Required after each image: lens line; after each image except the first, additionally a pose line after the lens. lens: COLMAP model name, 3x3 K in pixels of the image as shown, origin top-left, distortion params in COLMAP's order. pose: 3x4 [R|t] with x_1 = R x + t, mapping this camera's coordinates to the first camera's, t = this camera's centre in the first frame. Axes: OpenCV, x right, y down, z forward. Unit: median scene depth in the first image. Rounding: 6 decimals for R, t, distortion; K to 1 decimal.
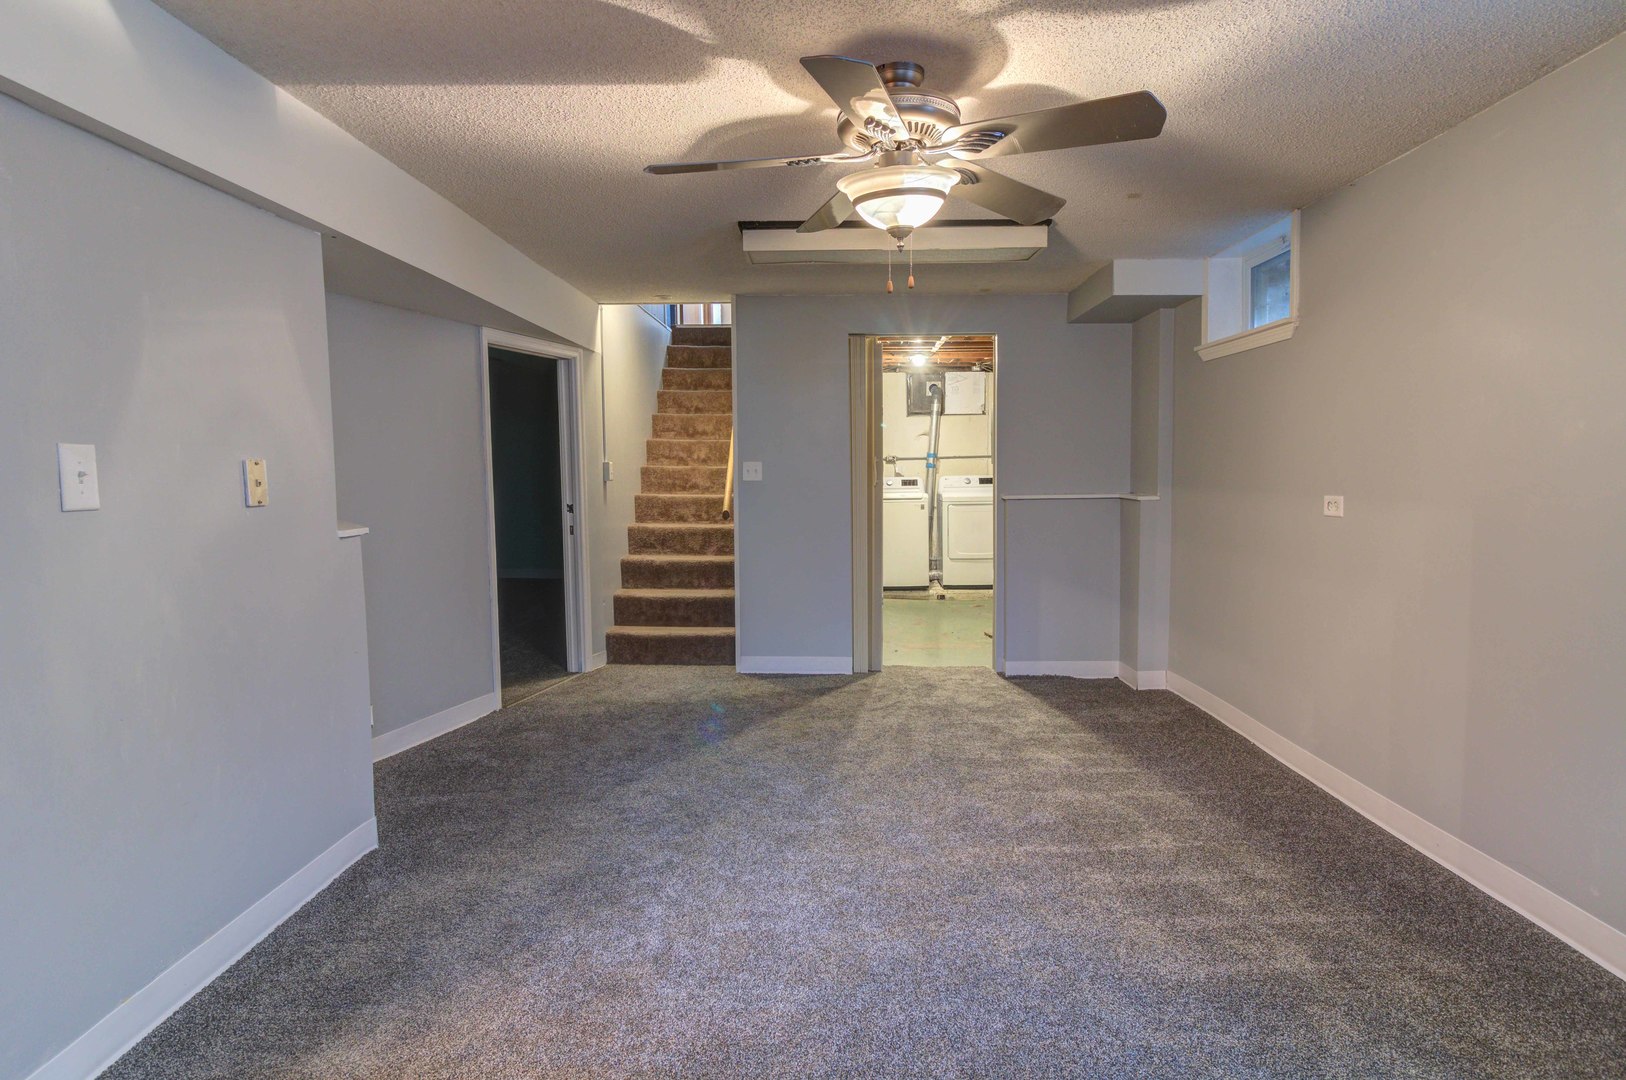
lens RADIAL K [[906.4, 0, 827.5], [0, 906.4, 538.8], [0, 0, 1]] dist [0.000697, 0.002083]
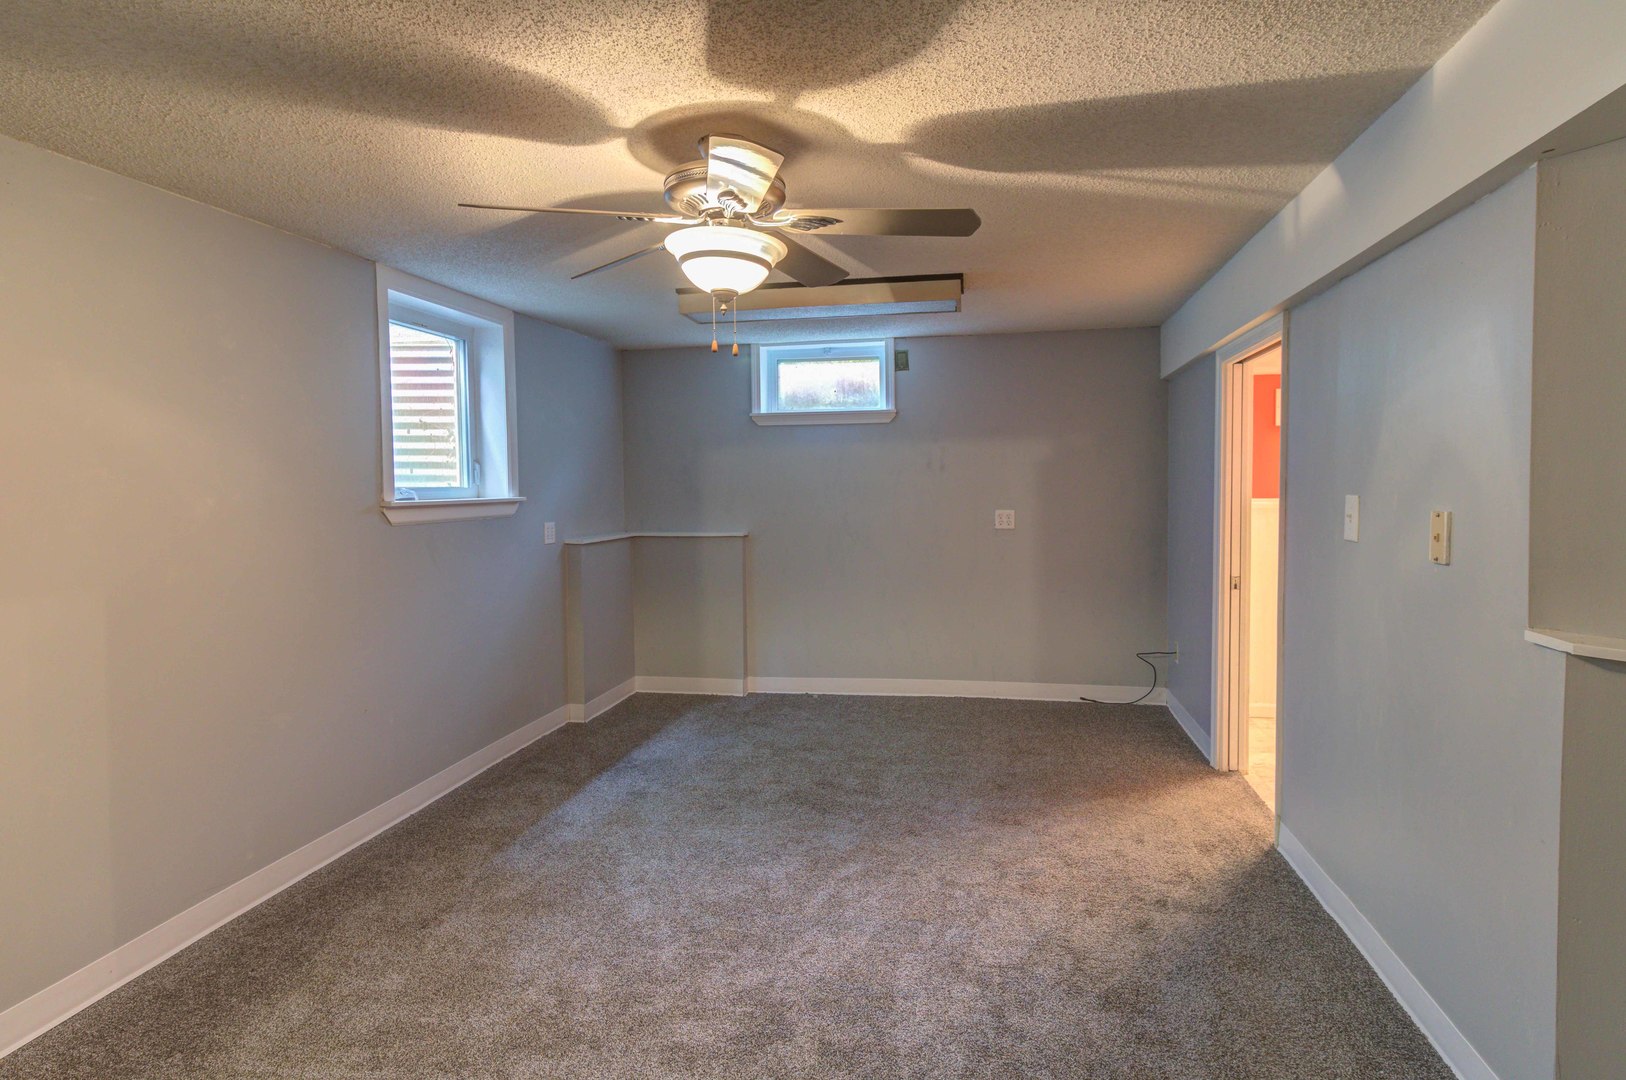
lens RADIAL K [[906.4, 0, 815.3], [0, 906.4, 532.9], [0, 0, 1]] dist [0.000697, 0.002083]
pose [[-0.982562, 0.011976, 0.185549, -0.181903], [0.037917, 0.989859, 0.136902, -0.193594], [-0.182028, 0.141550, -0.973052, 1.810141]]
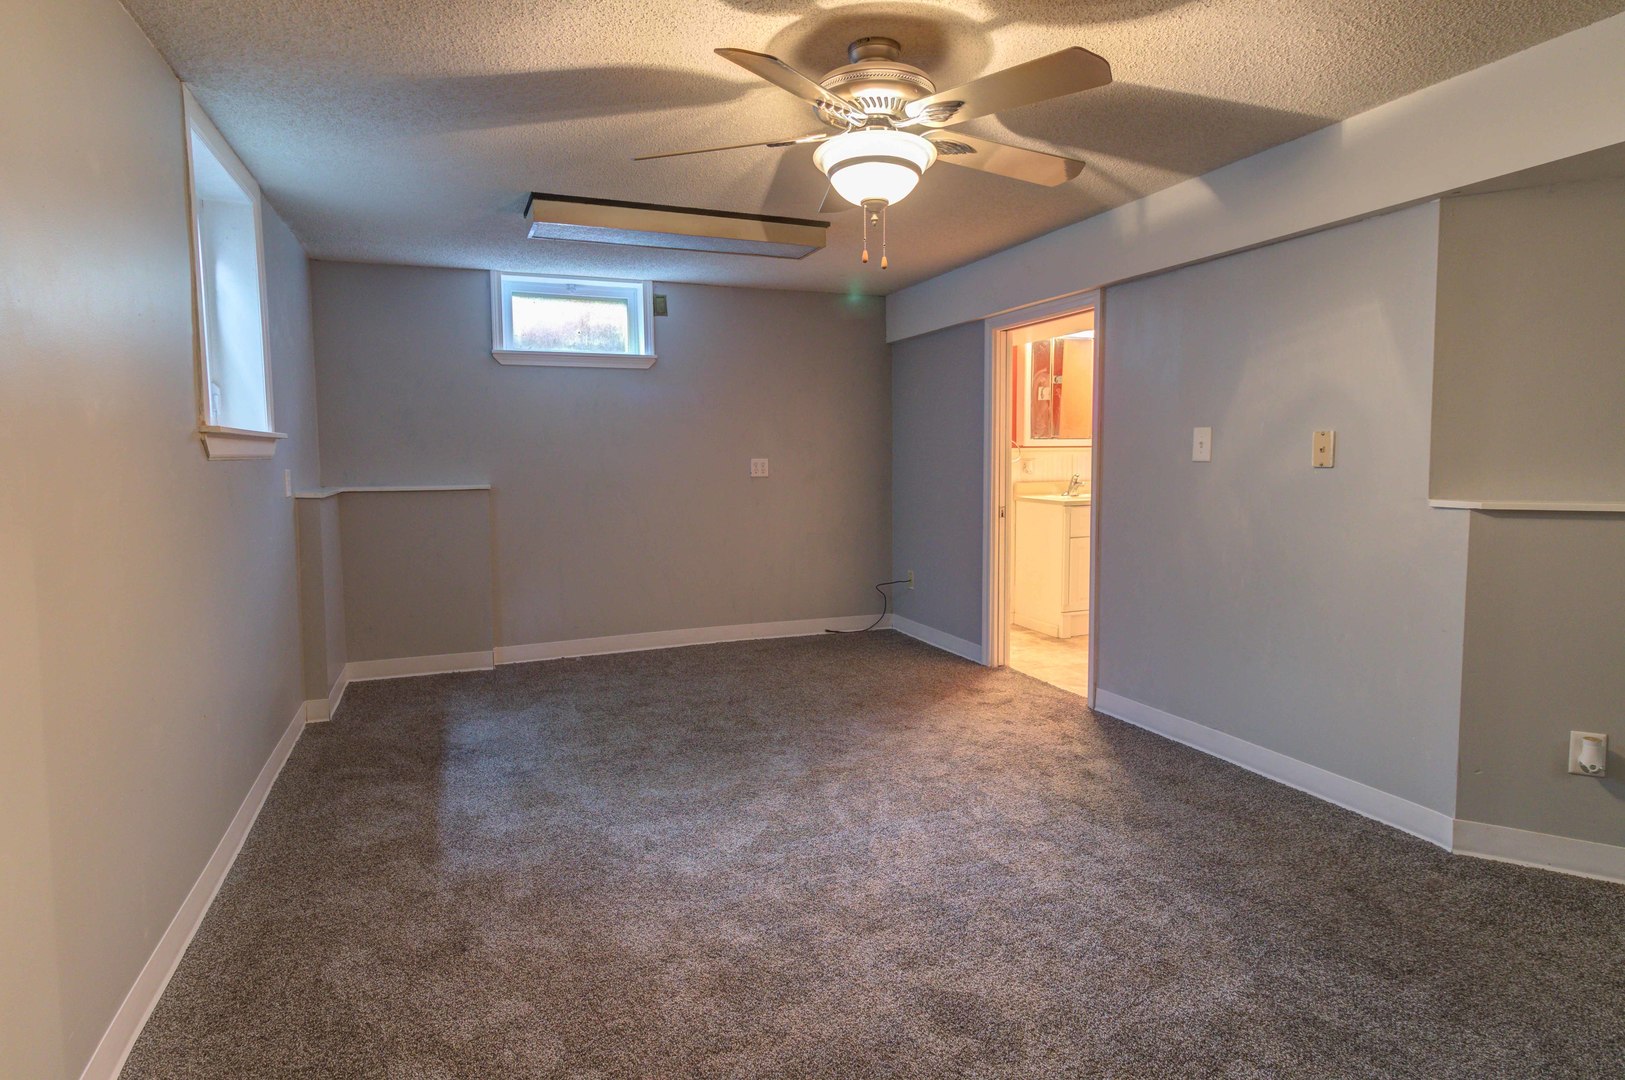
lens RADIAL K [[905.8, 0, 823.0], [0, 905.8, 535.9], [0, 0, 1]] dist [0.000697, 0.002083]
pose [[-0.920925, 0.052096, -0.386242, 0.486602], [-0.016514, 0.984920, 0.172222, -0.139099], [0.389390, 0.164982, -0.906177, 1.757051]]
